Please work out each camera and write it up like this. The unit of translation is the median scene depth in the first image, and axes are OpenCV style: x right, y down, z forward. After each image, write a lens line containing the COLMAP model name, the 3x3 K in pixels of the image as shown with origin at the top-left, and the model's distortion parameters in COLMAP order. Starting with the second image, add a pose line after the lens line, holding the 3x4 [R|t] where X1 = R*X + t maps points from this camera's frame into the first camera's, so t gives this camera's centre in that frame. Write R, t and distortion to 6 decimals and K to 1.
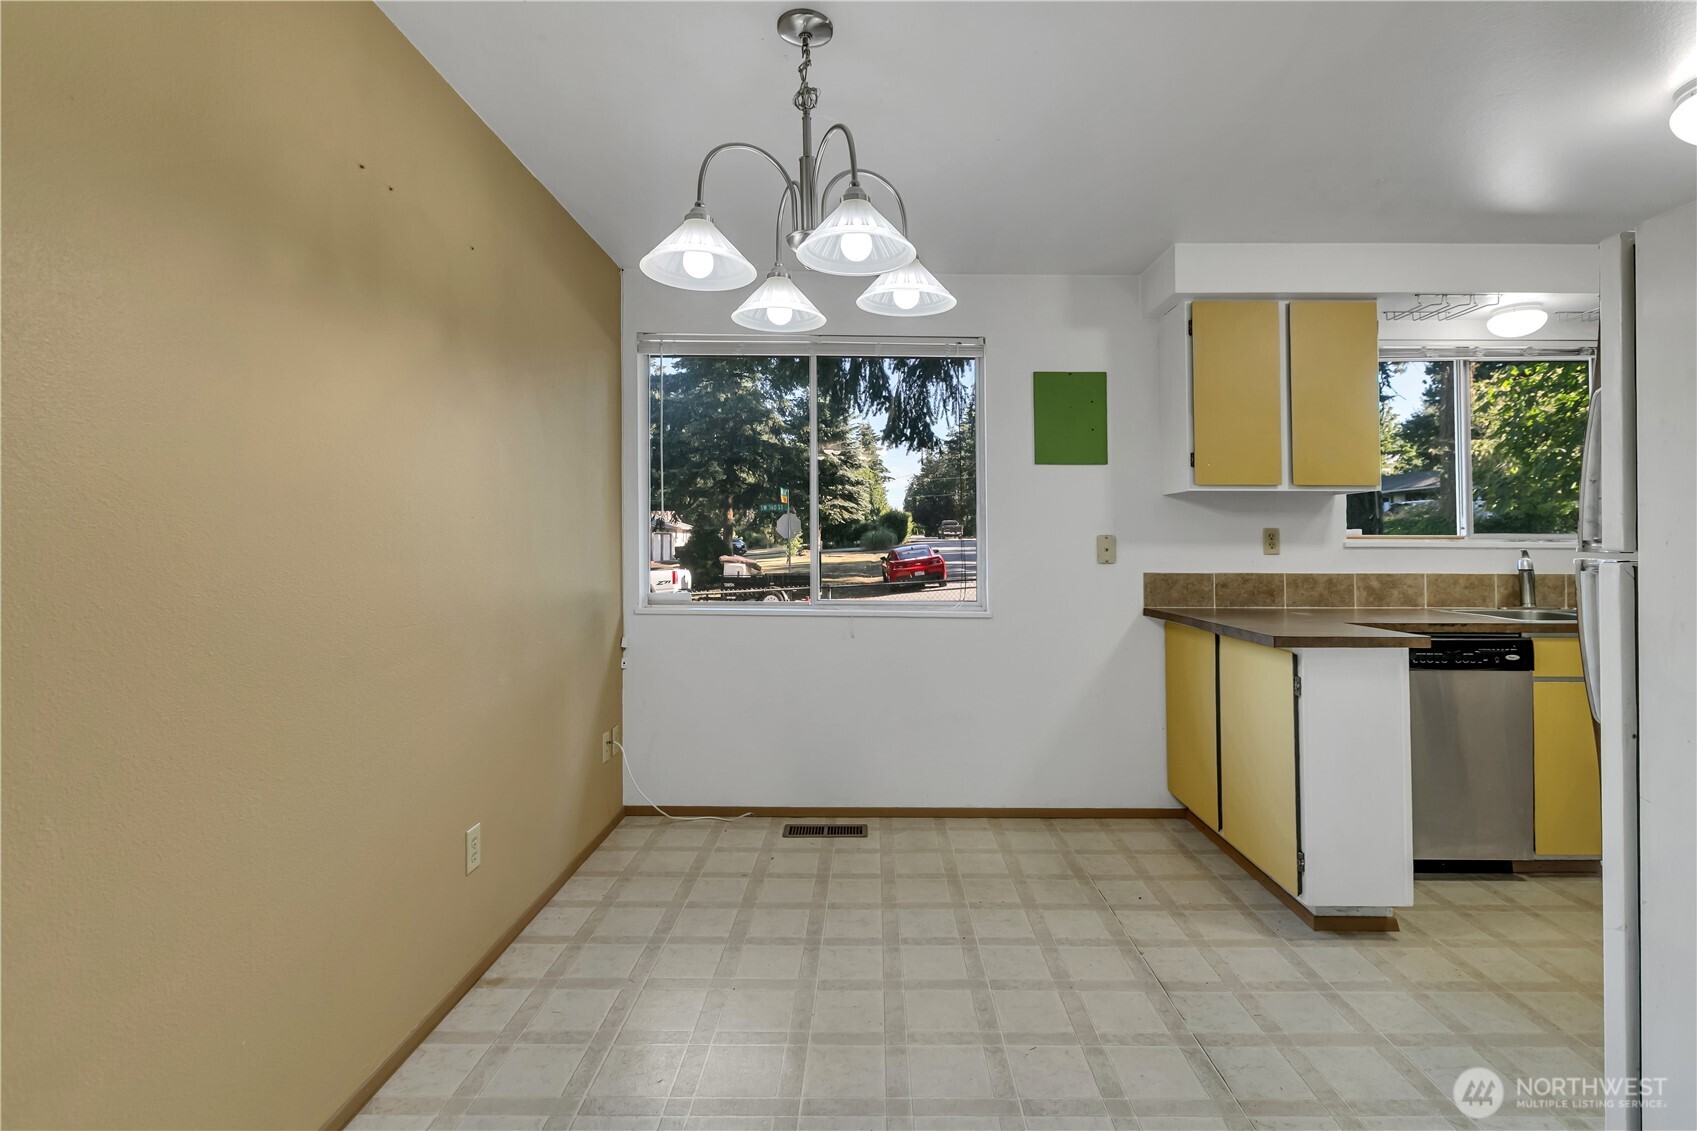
lens RADIAL K [[791.5, 0, 872.4], [0, 791.5, 532.8], [0, 0, 1]] dist [-0.003281, 0.000109]
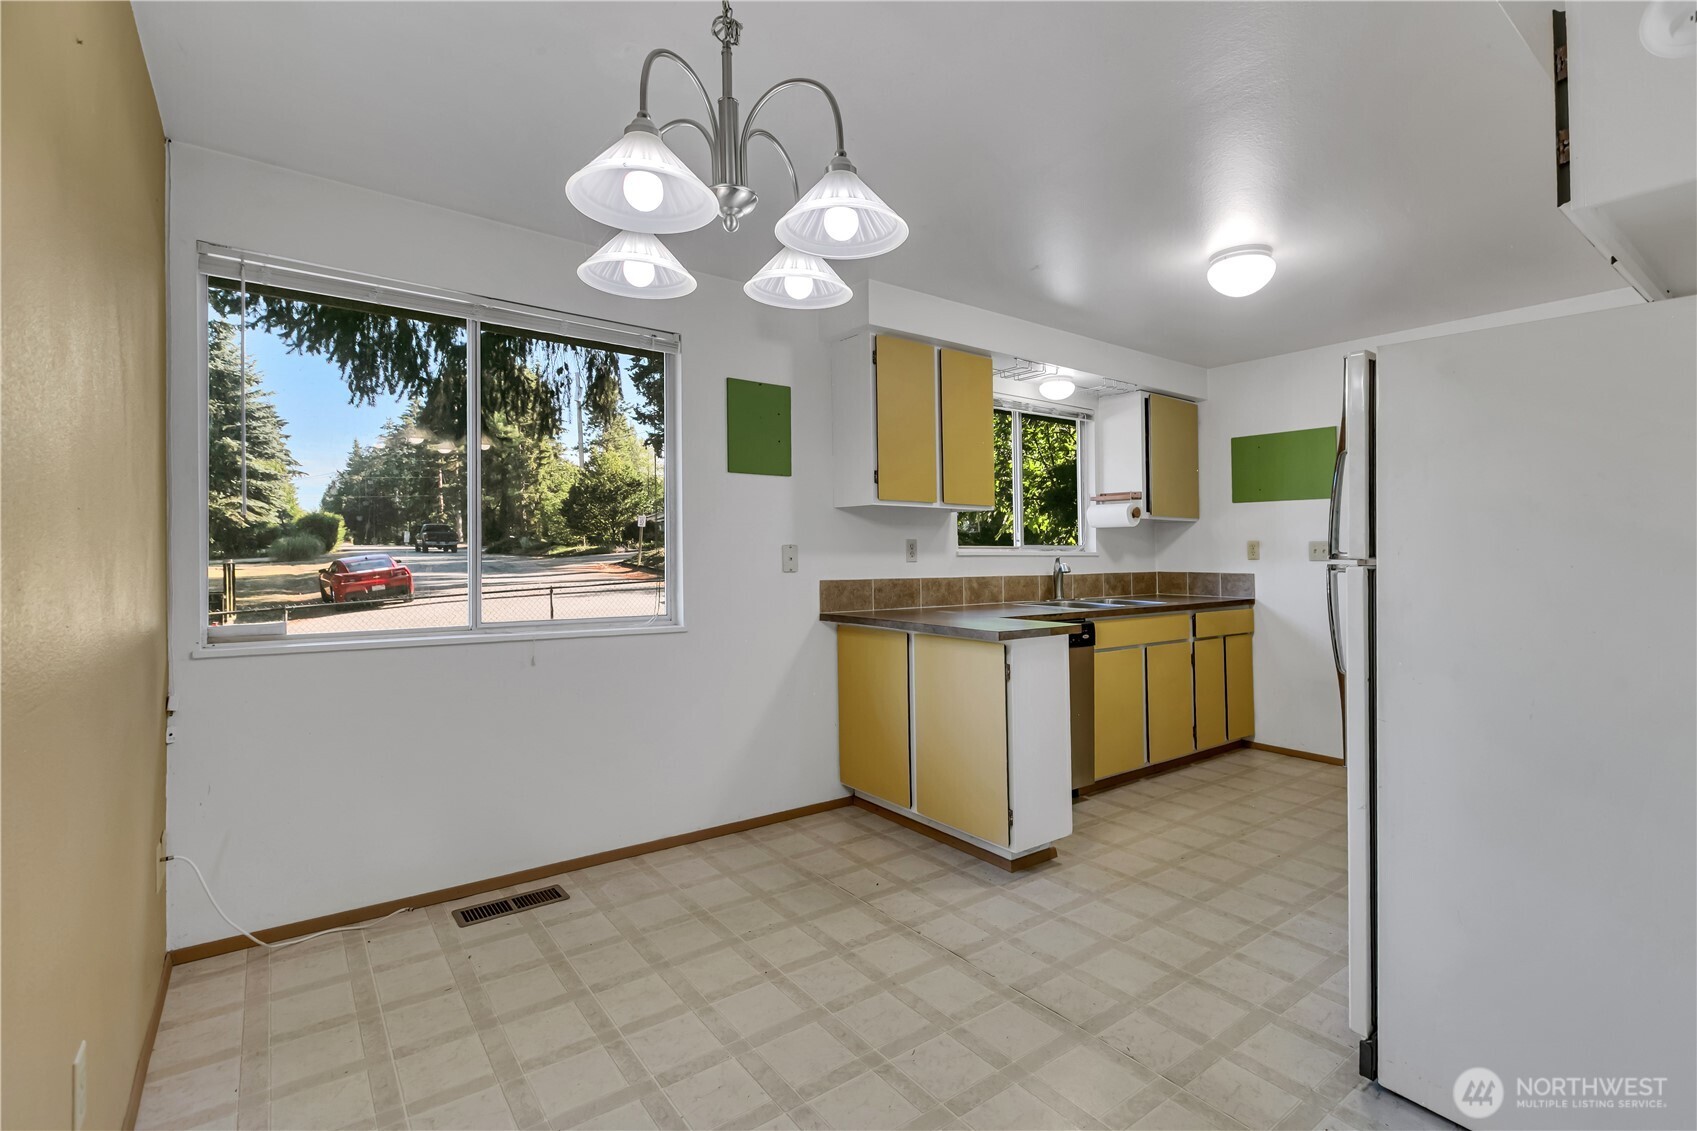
lens RADIAL K [[783.0, 0, 856.3], [0, 783.0, 537.8], [0, 0, 1]] dist [-0.000377, 0.000134]
pose [[0.797520, 0.009928, 0.603211, -0.271398], [-0.006990, 0.999950, -0.007217, 0.000714], [-0.603252, 0.001539, 0.797549, 0.141788]]
